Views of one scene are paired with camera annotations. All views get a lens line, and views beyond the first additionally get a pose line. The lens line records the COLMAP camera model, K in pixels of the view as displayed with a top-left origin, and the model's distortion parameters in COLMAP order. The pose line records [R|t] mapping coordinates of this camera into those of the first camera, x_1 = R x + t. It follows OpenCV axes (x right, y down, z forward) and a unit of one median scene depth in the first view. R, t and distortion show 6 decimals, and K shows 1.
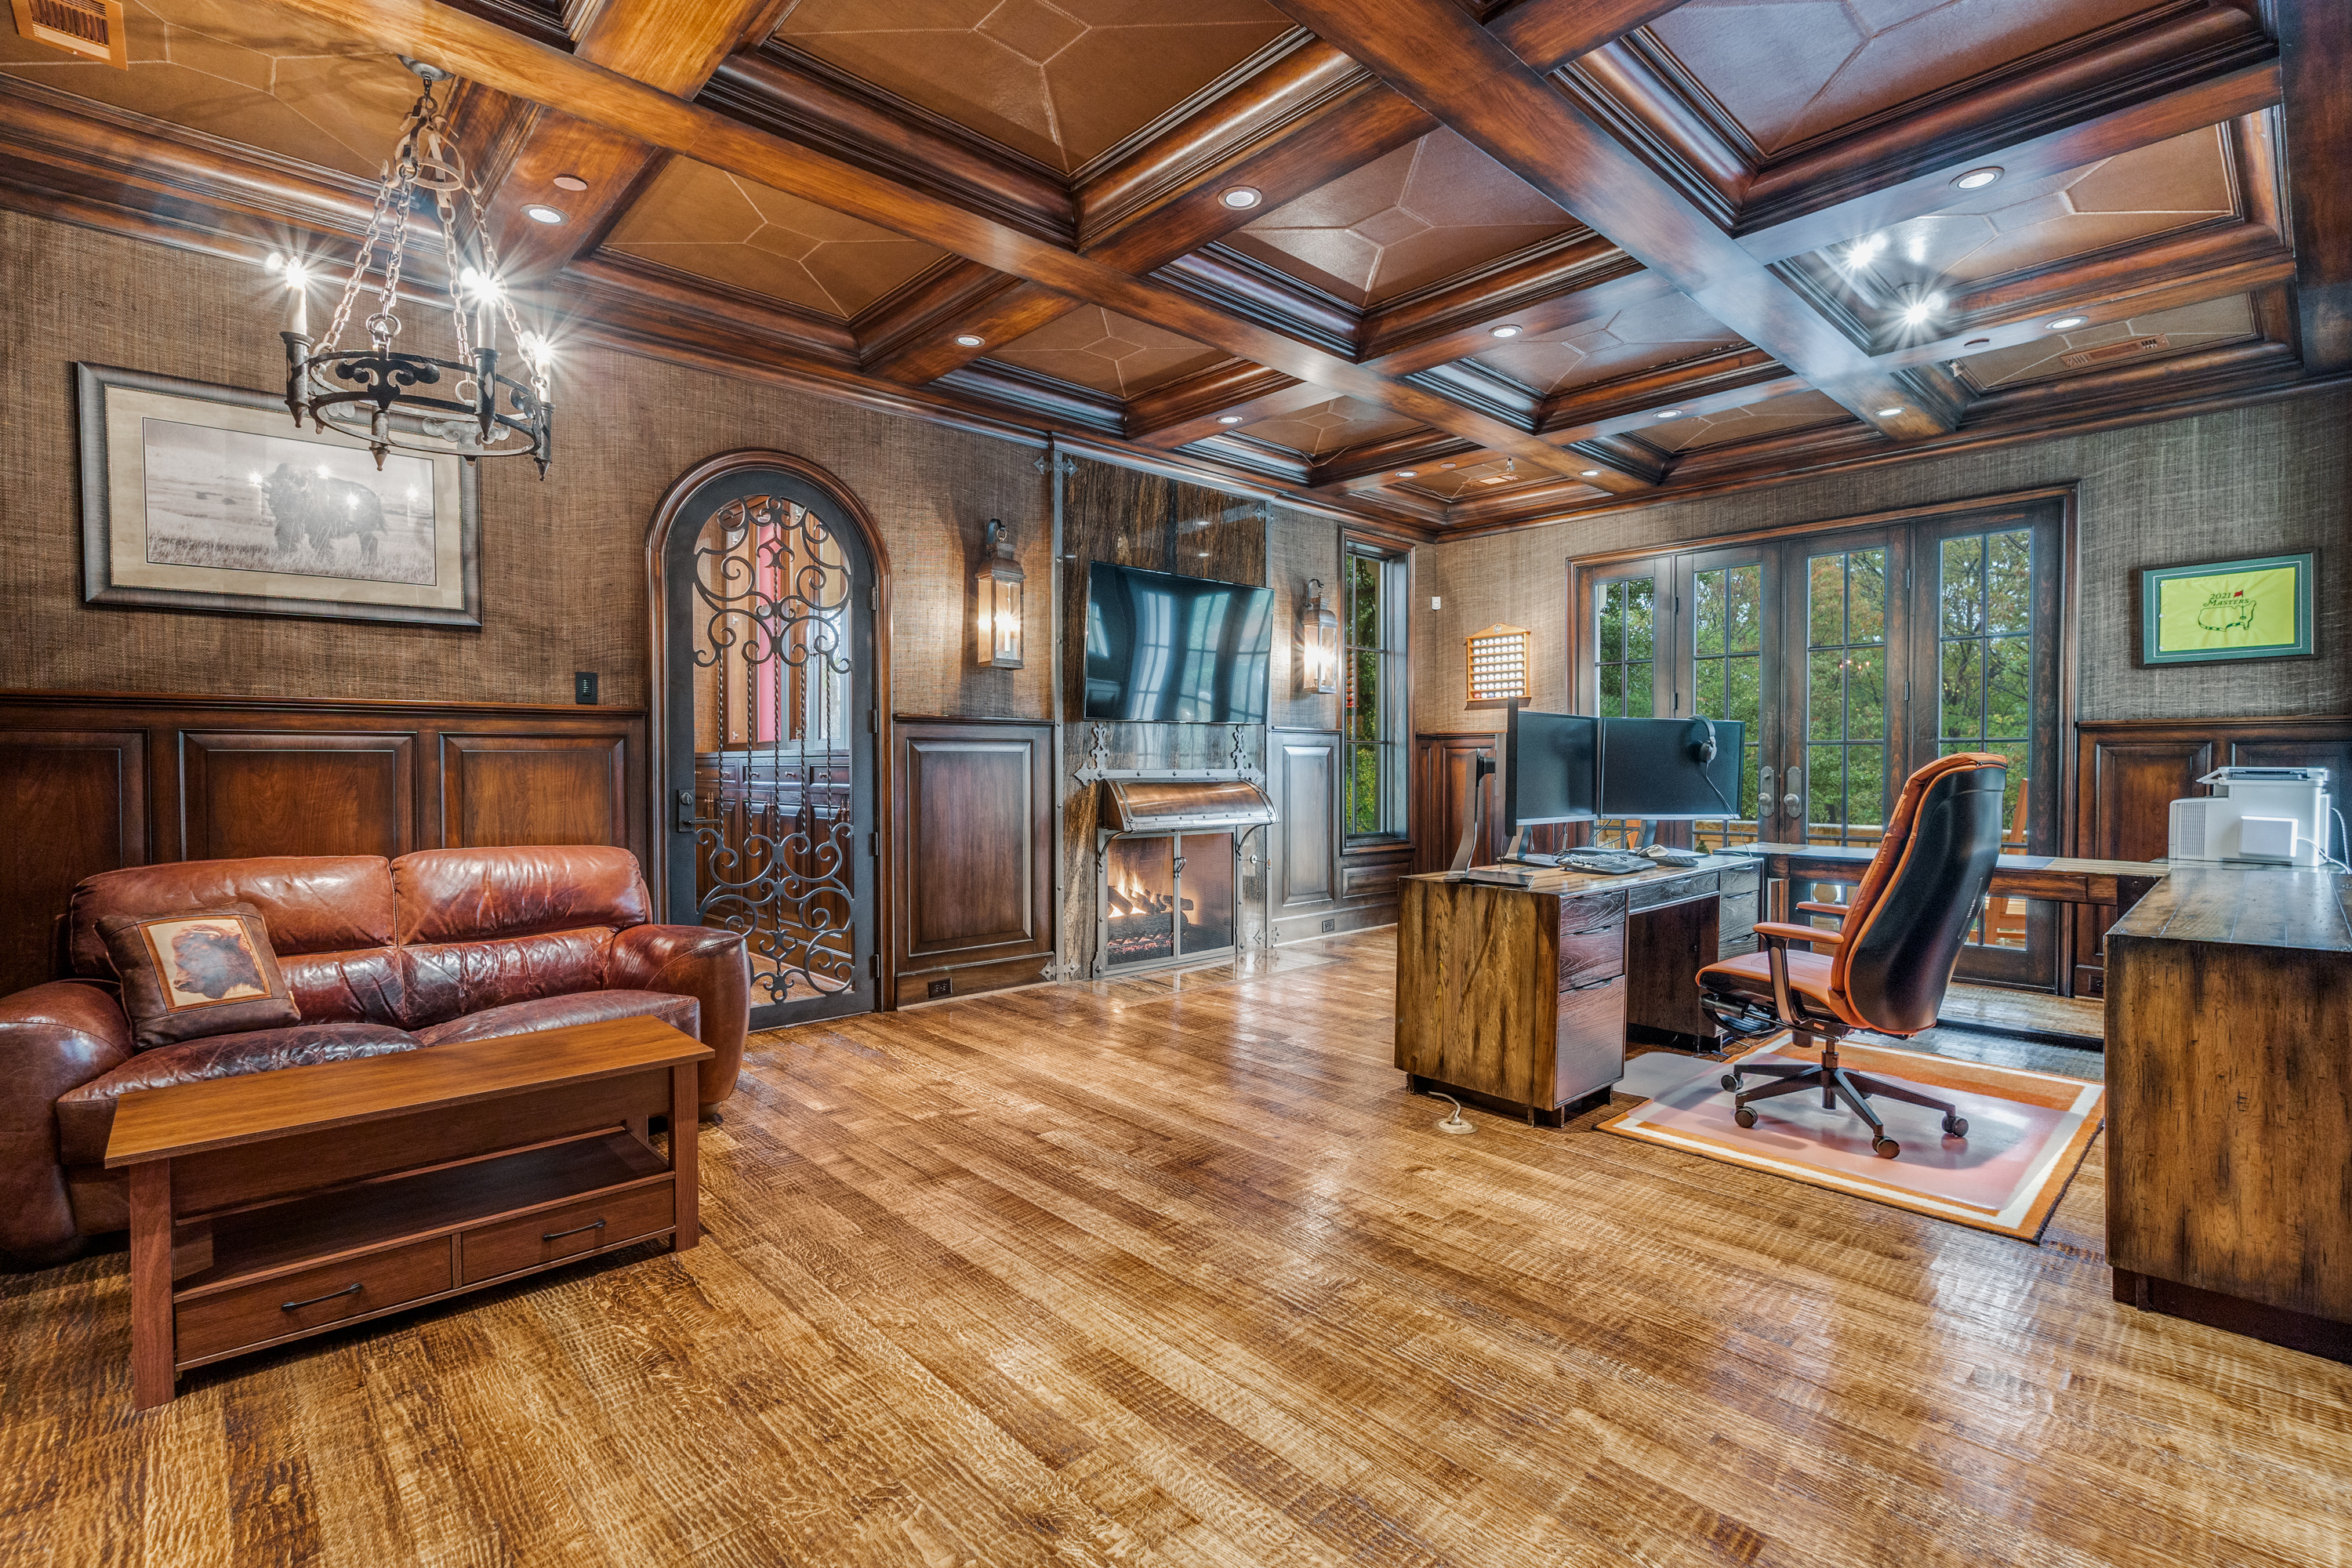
lens RADIAL K [[1073.0, 0, 1168.9], [0, 1073.0, 785.9], [0, 0, 1]] dist [-0.009282, 0.001004]
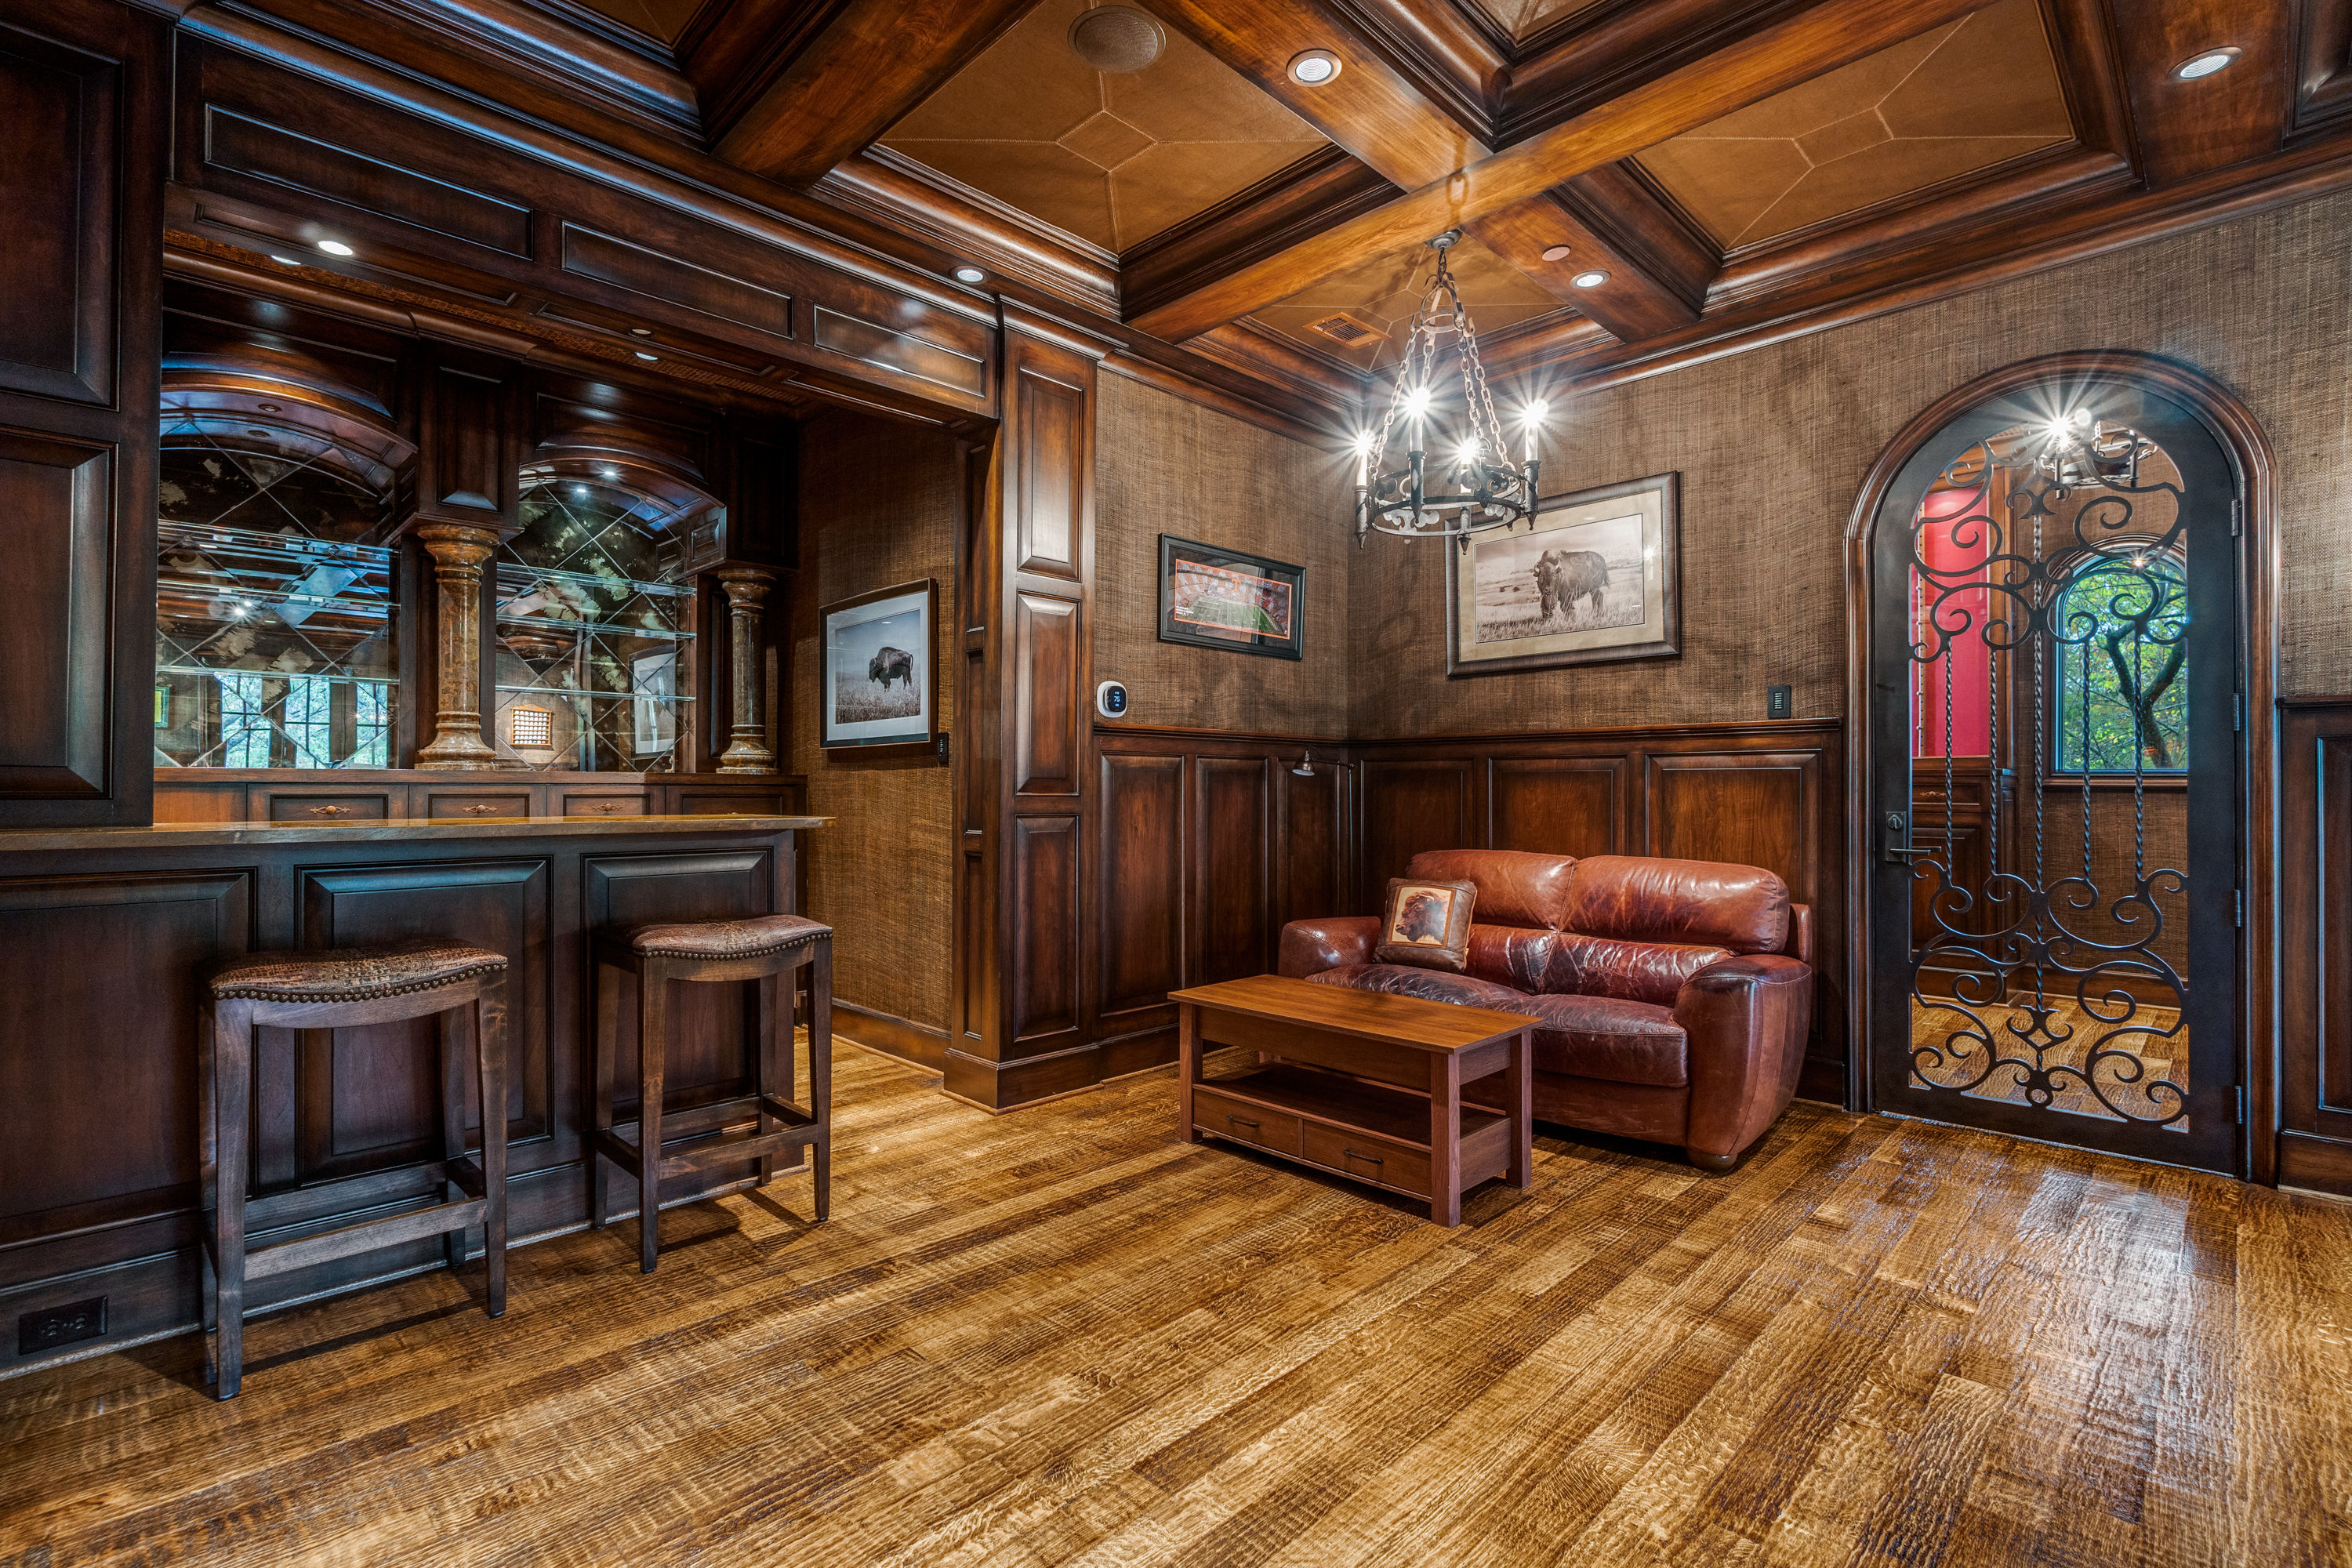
lens RADIAL K [[1073.0, 0, 1168.9], [0, 1073.0, 785.9], [0, 0, 1]] dist [-0.009282, 0.001004]
pose [[0.033611, -0.003120, -0.999430, 0.477753], [-0.026117, 0.999651, -0.003999, 0.001867], [0.999094, 0.026237, 0.033518, 0.523441]]
